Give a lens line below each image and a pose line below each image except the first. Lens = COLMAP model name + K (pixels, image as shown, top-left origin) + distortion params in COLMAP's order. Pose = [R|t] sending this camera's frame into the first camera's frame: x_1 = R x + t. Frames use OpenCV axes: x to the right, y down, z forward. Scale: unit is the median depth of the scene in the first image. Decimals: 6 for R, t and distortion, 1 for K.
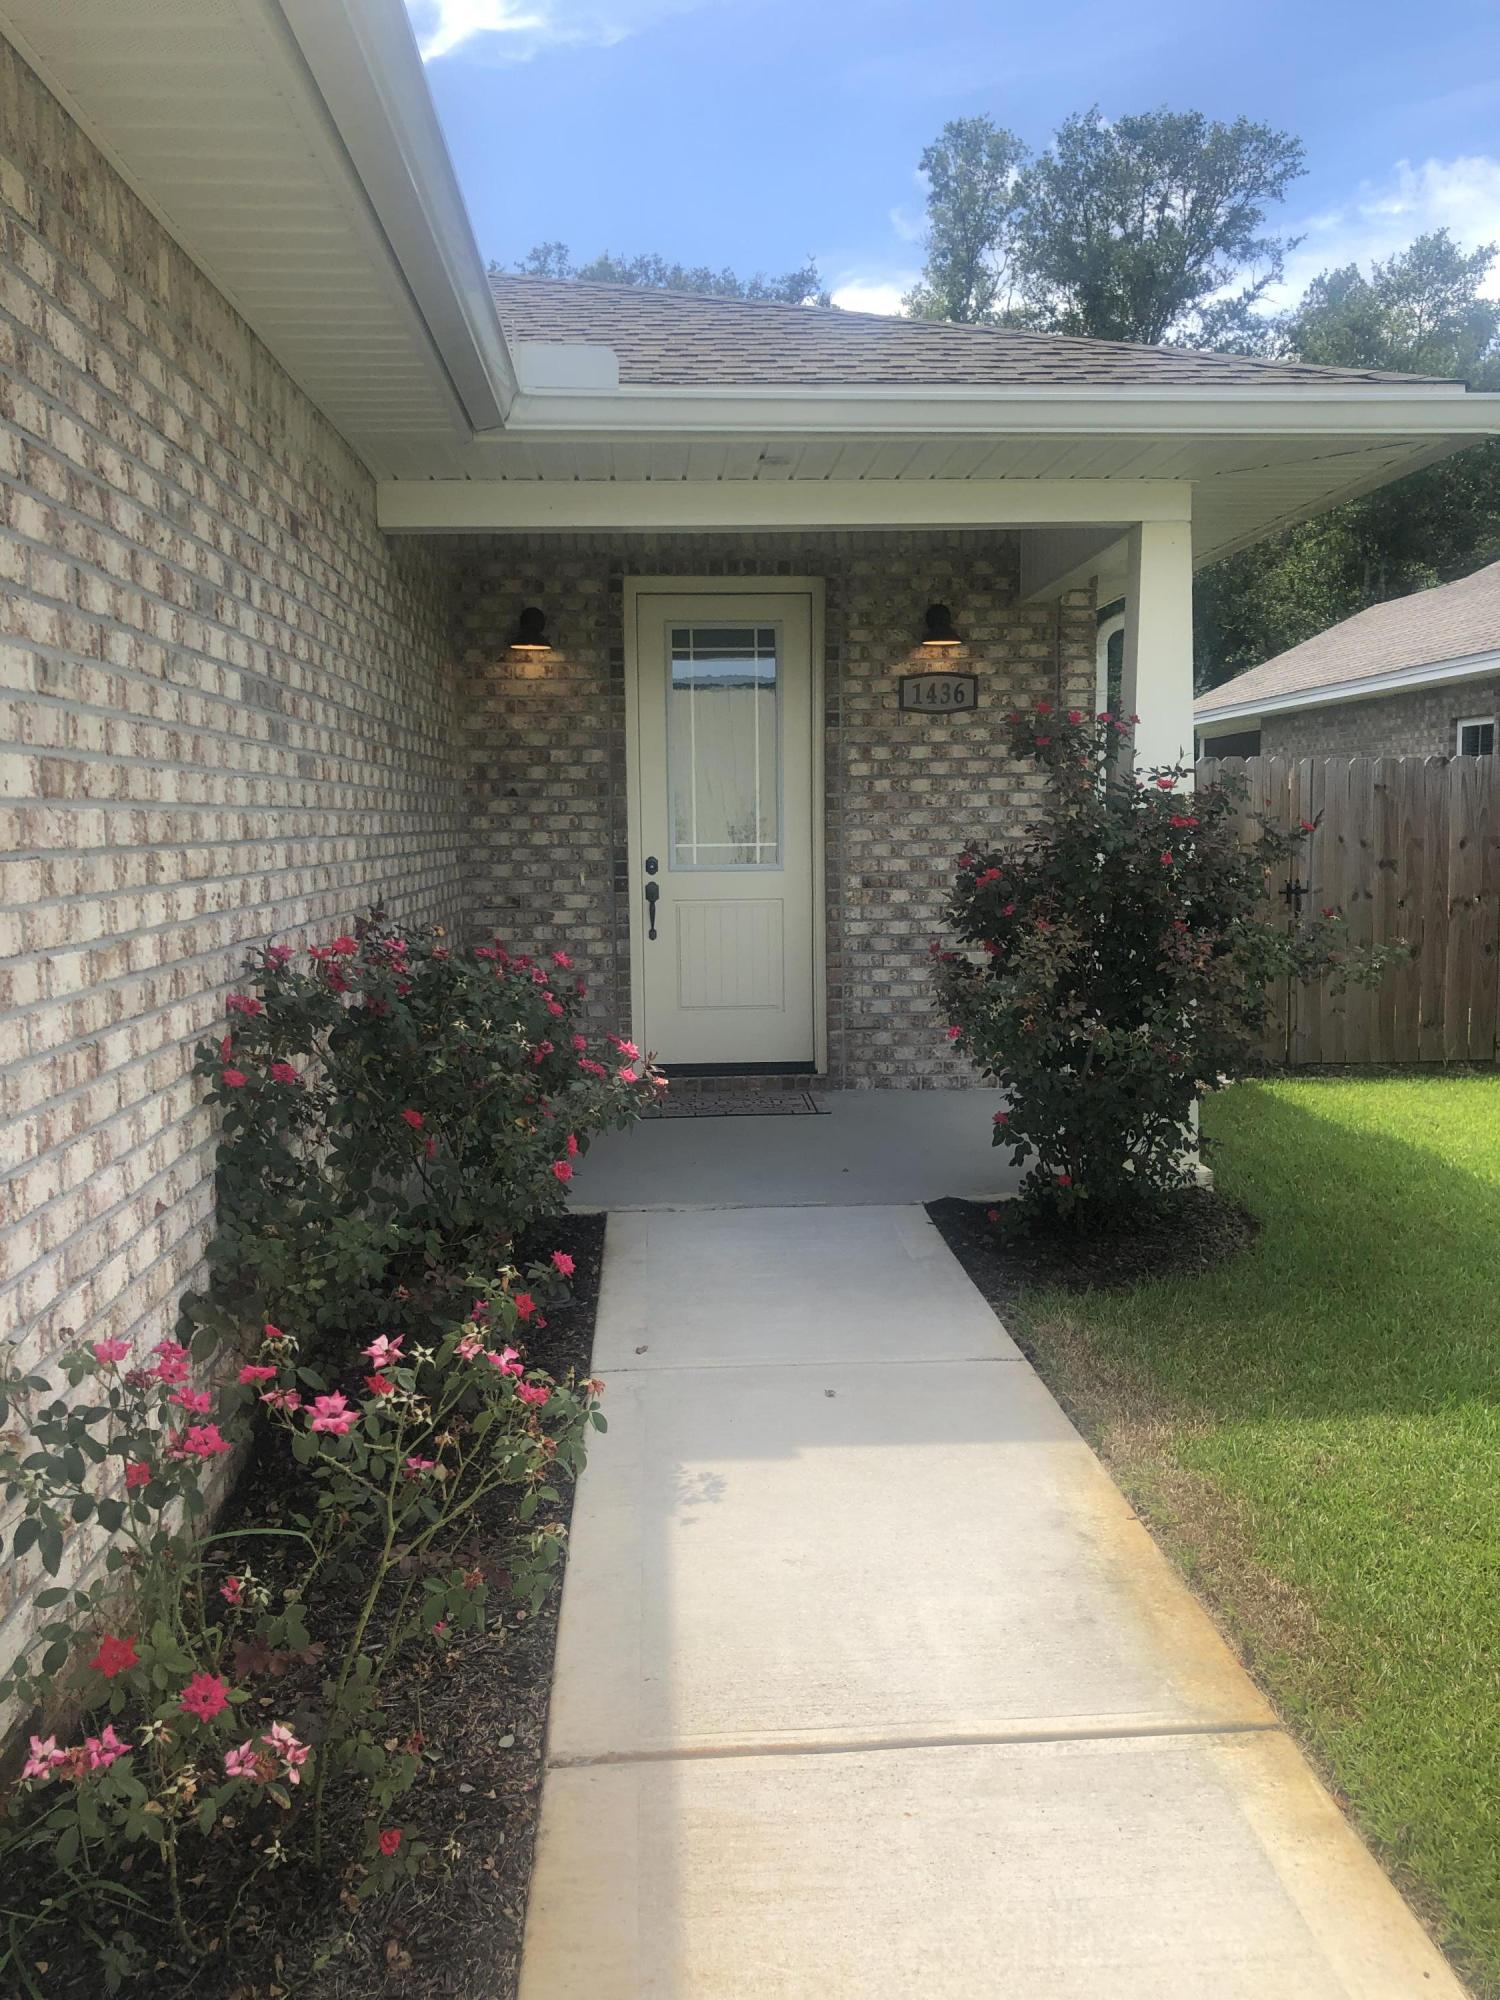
lens RADIAL K [[1651.3, 0, 751.7], [0, 1651.3, 1043.5], [0, 0, 1]] dist [0.007329, 0.014938]
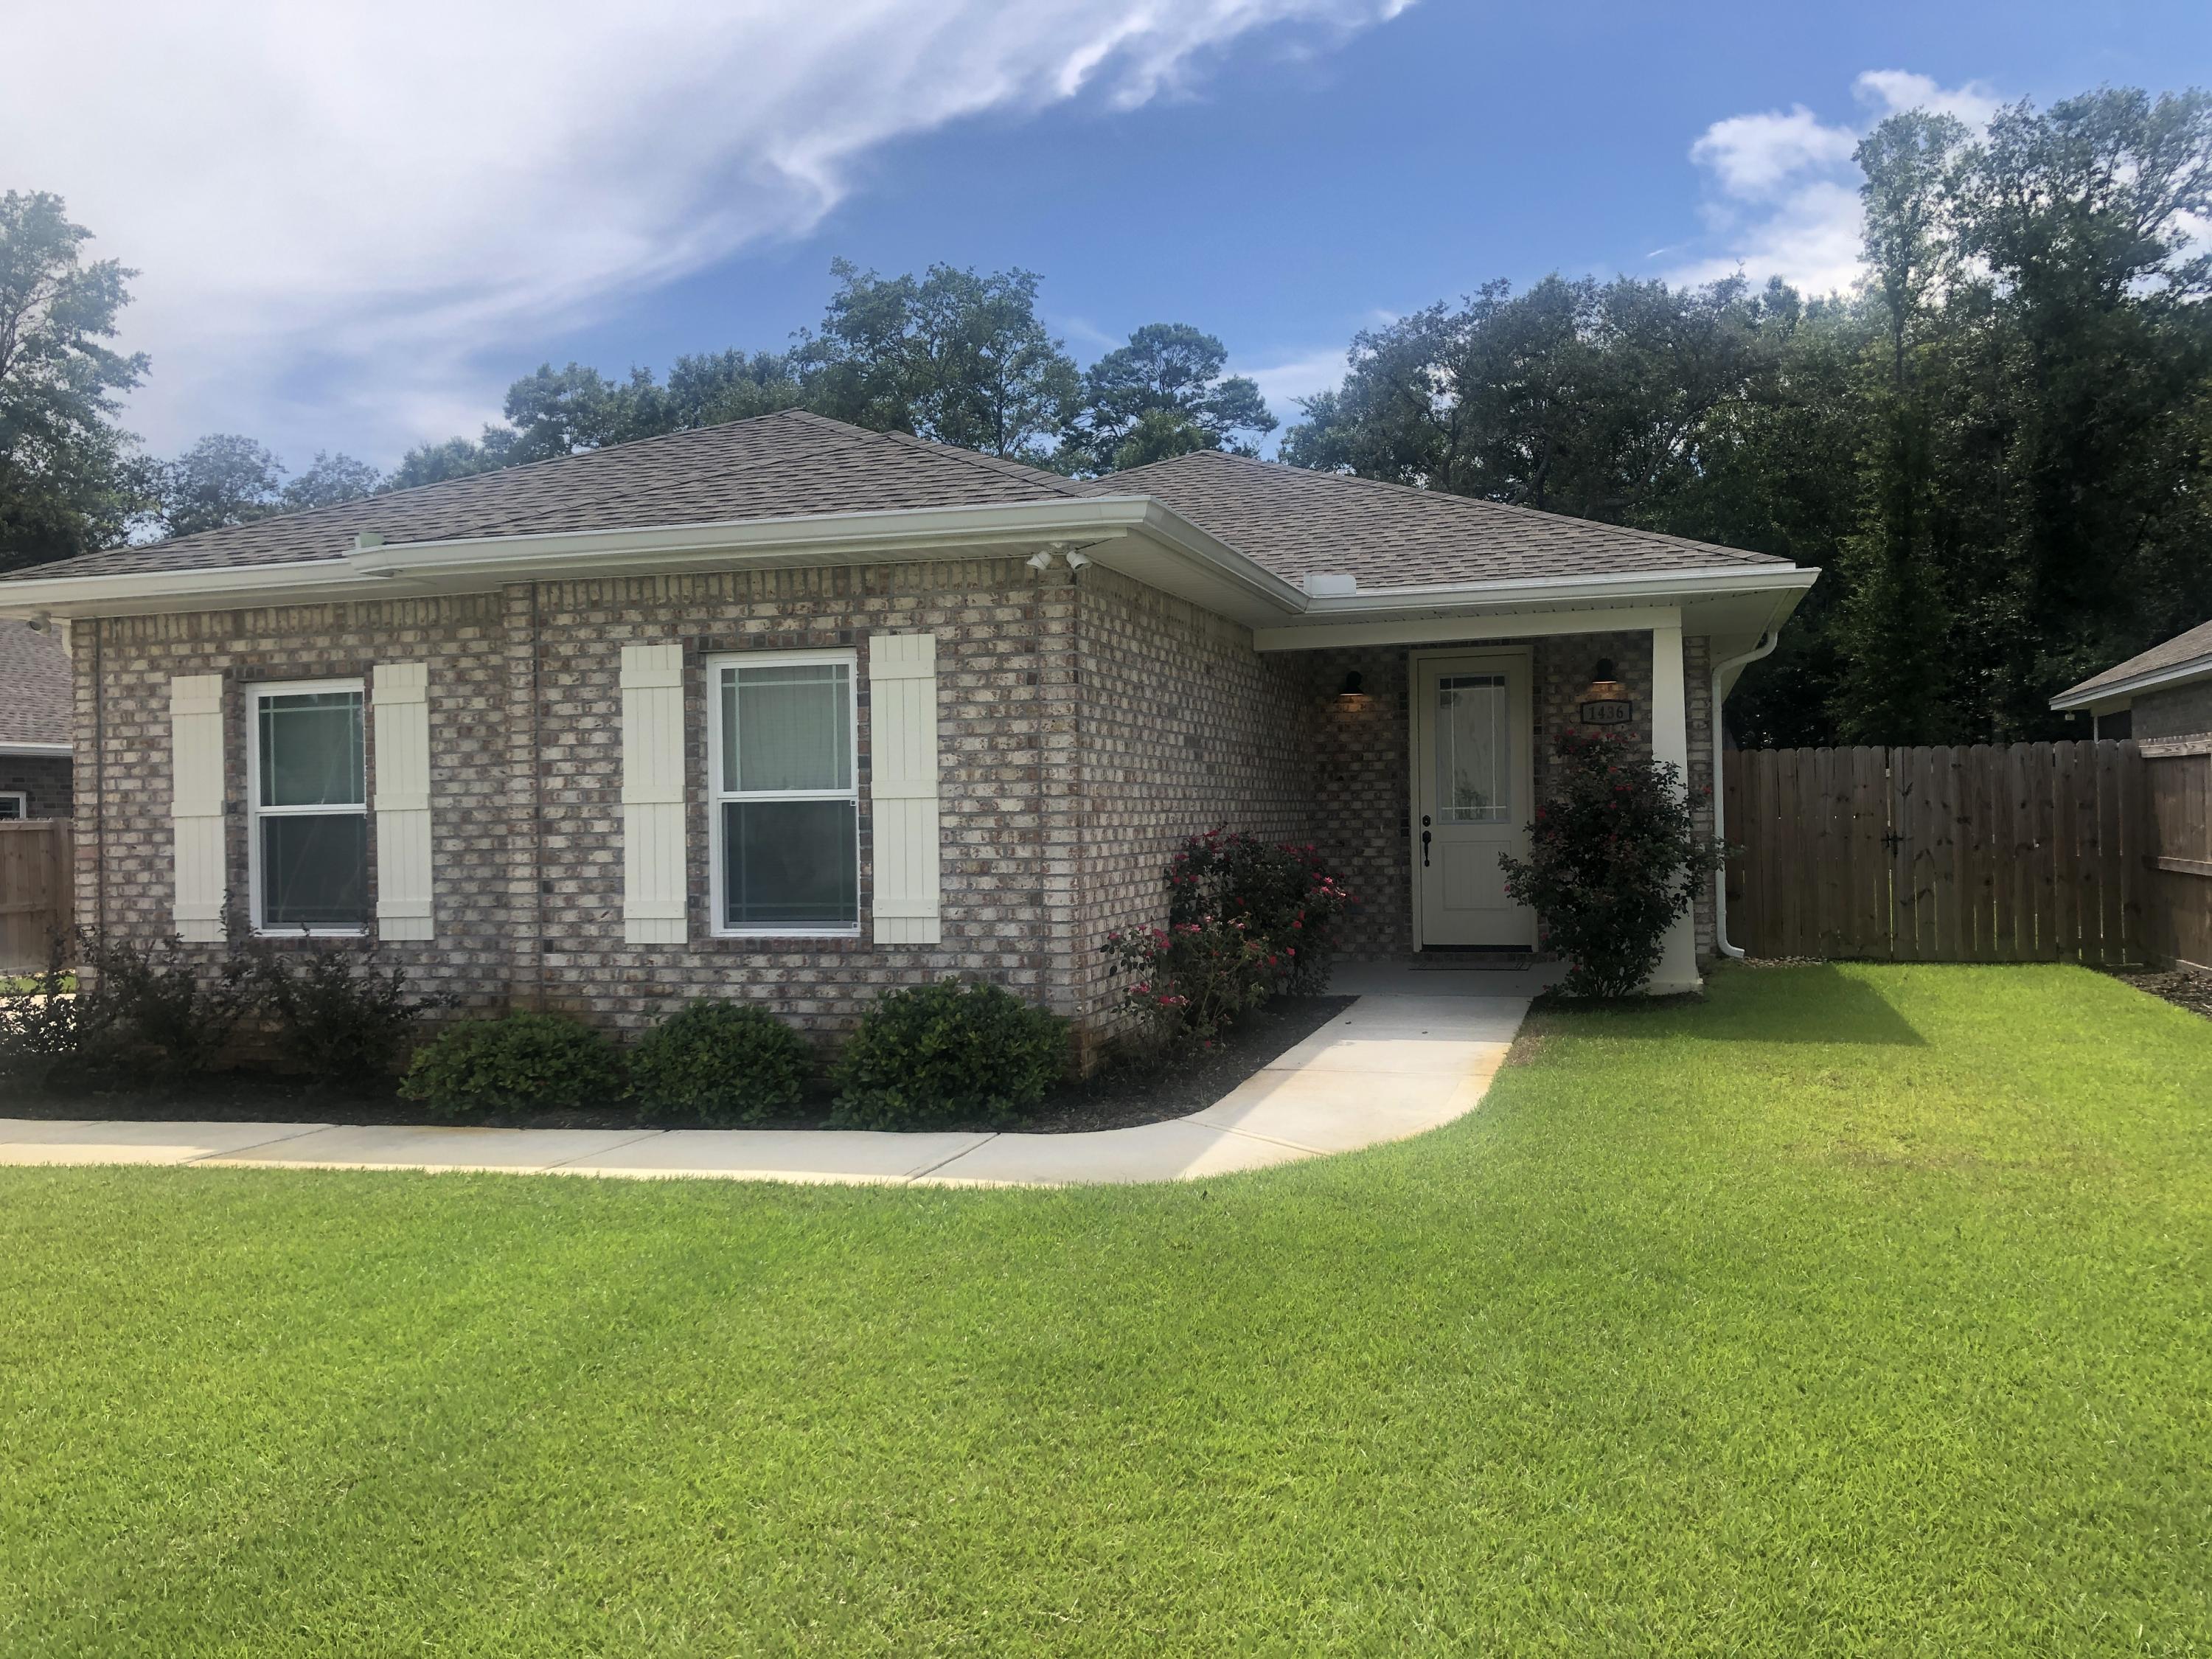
lens RADIAL K [[1822.5, 0, 1106.0], [0, 1822.5, 829.5], [0, 0, 1]] dist [-0.205737, 0.002796]
pose [[0.939759, -0.008999, -0.341720, 0.261576], [-0.033030, 0.992586, -0.116973, 0.124132], [0.340239, 0.121214, 0.932494, -0.801274]]
